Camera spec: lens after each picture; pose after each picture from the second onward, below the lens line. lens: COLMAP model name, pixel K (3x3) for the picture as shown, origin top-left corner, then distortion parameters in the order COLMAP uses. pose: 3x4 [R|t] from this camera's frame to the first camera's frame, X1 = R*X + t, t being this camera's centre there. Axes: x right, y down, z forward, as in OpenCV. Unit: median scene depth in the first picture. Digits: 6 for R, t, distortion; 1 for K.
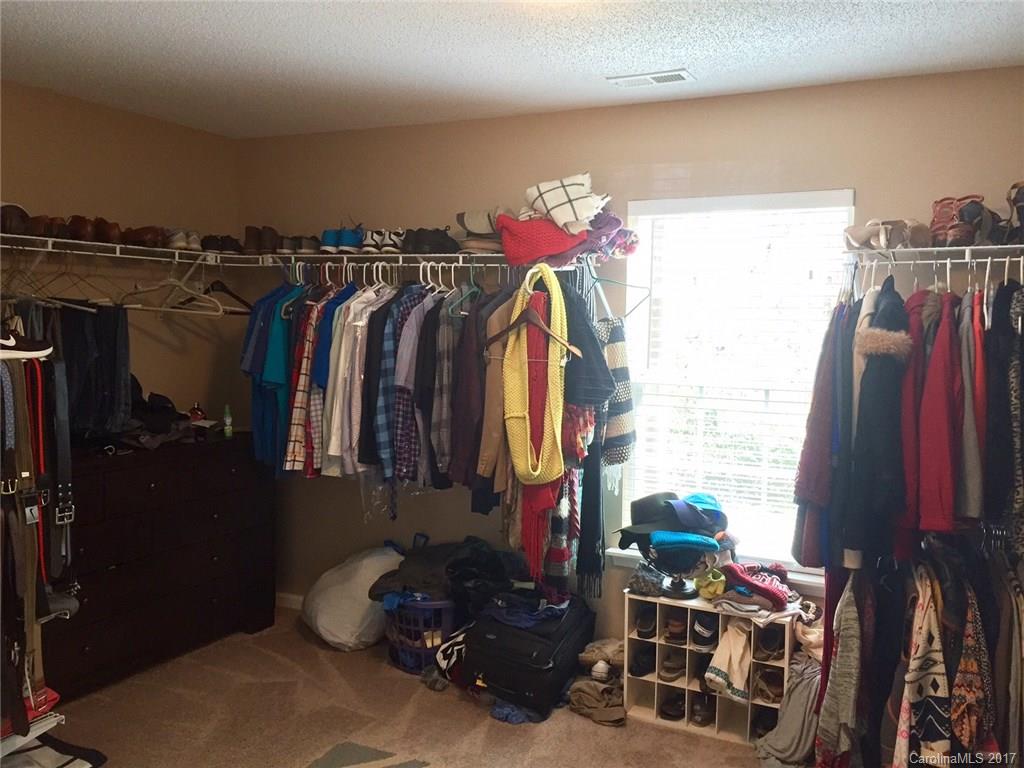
lens RADIAL K [[879.0, 0, 512.5], [0, 879.0, 376.9], [0, 0, 1]] dist [0.085975, -0.100496]
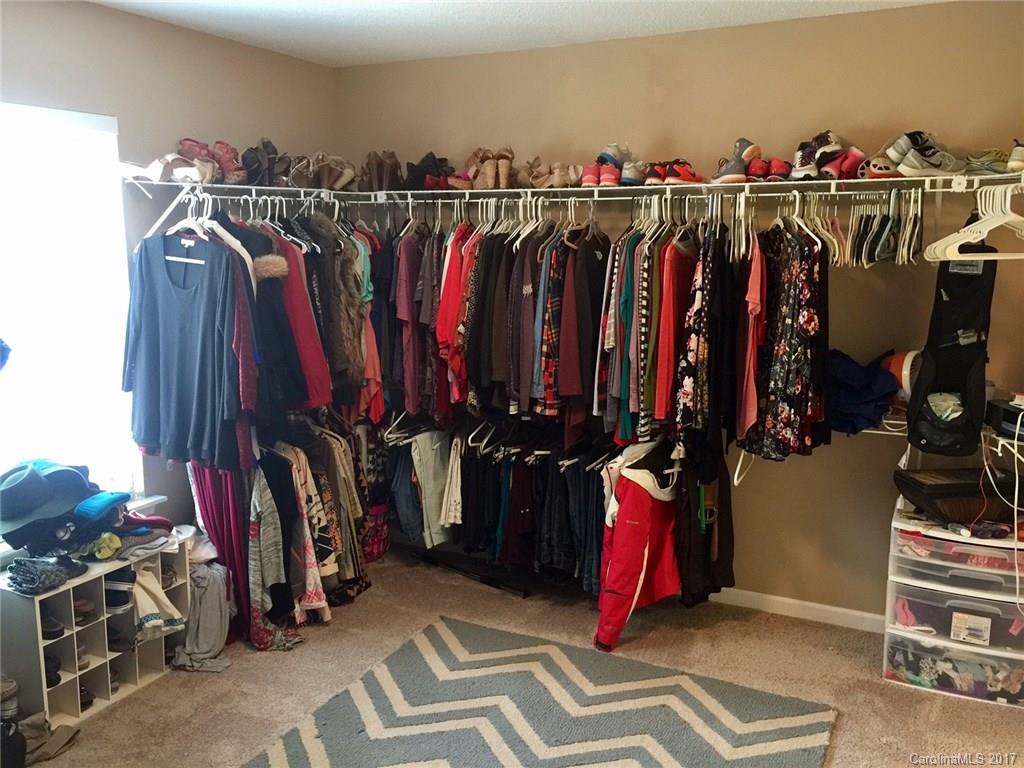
lens RADIAL K [[879.0, 0, 512.5], [0, 879.0, 376.9], [0, 0, 1]] dist [0.085975, -0.100496]
pose [[0.110364, -0.201283, 0.973296, -0.635217], [0.132316, 0.973537, 0.186329, -0.059563], [-0.985044, 0.108219, 0.134076, 0.443183]]
